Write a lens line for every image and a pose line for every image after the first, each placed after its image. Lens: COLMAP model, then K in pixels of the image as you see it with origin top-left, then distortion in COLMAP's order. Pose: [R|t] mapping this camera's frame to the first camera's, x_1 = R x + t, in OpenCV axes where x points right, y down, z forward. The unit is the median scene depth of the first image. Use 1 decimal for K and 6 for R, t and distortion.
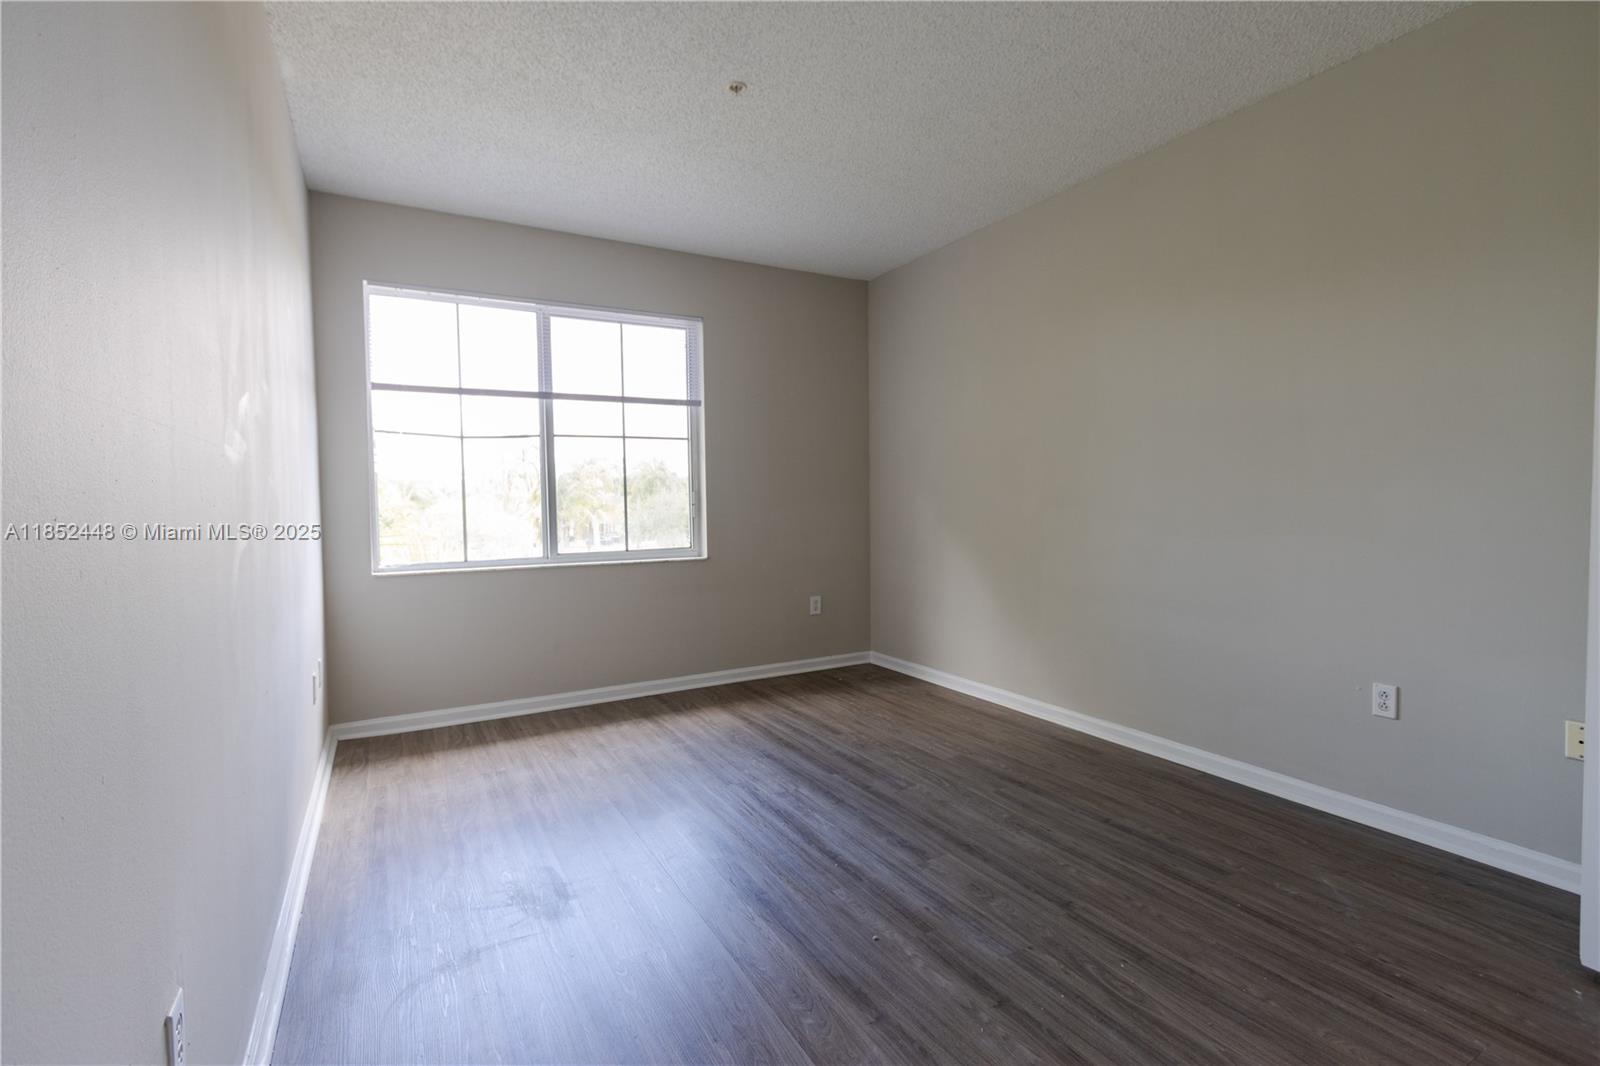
lens RADIAL K [[728.4, 0, 789.8], [0, 728.4, 527.7], [0, 0, 1]] dist [0.014644, -0.006983]
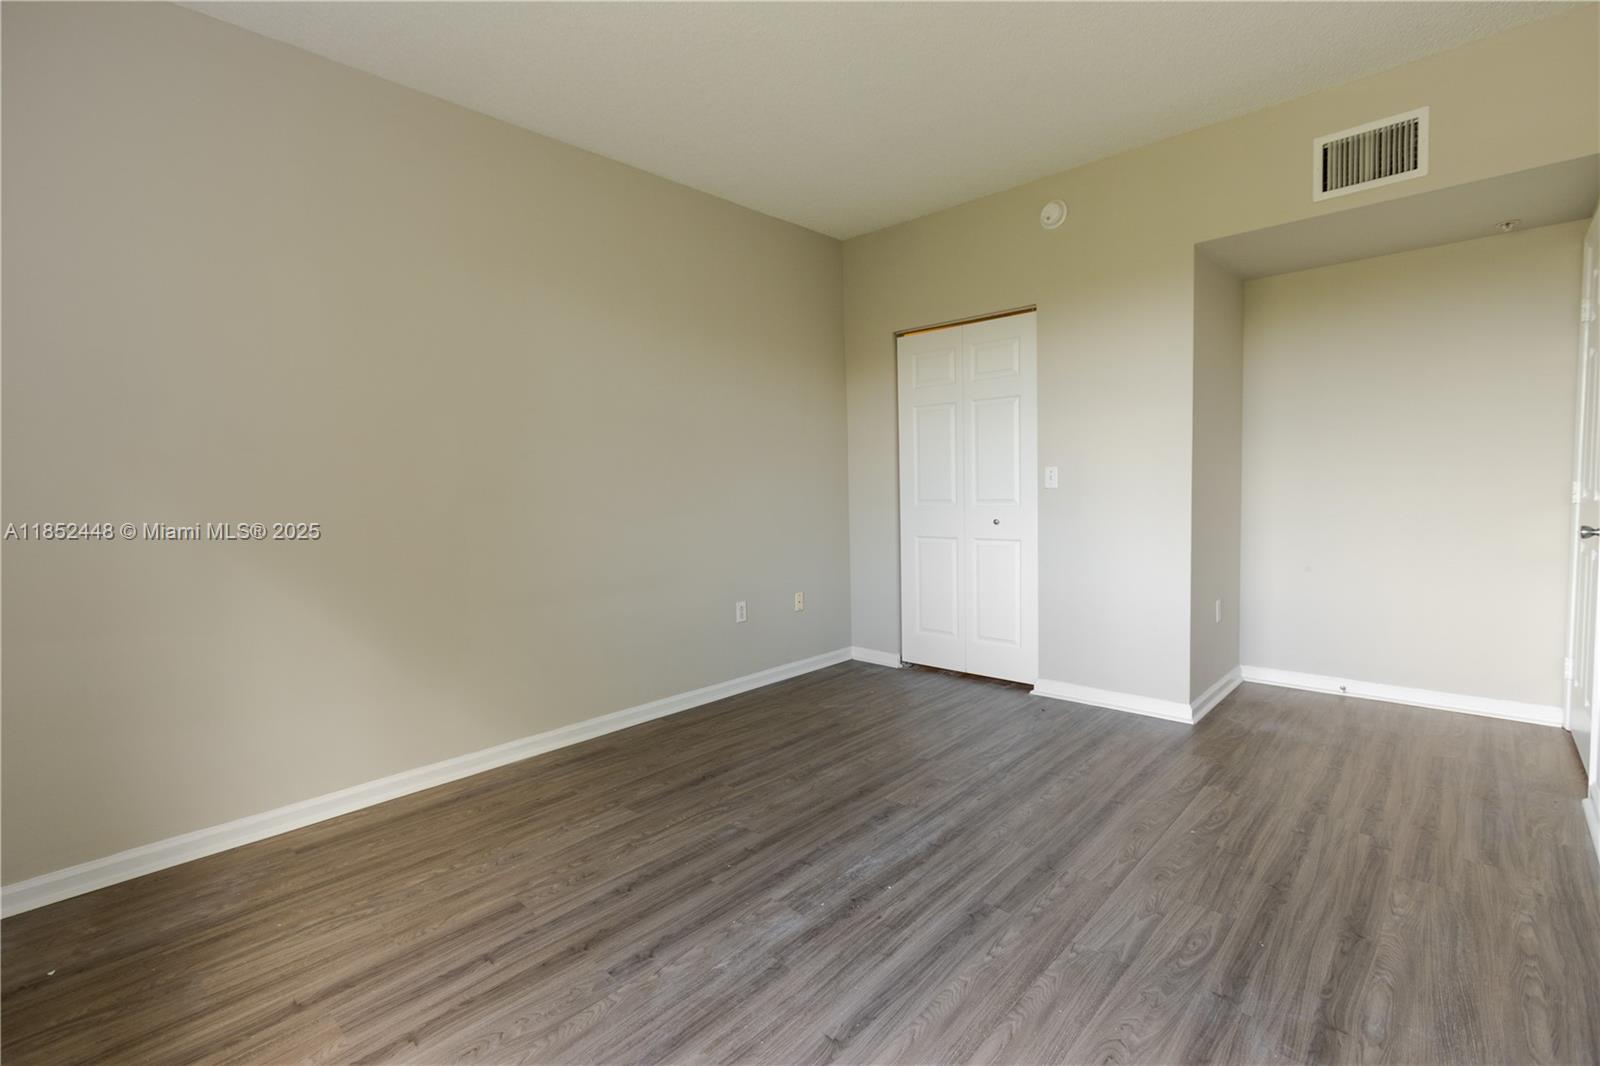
lens RADIAL K [[728.4, 0, 789.8], [0, 728.4, 527.7], [0, 0, 1]] dist [0.014644, -0.006983]
pose [[-0.300197, -0.039529, 0.953058, -0.640715], [0.062214, 0.996202, 0.060915, -0.035053], [-0.951846, 0.077580, -0.296598, 1.165923]]
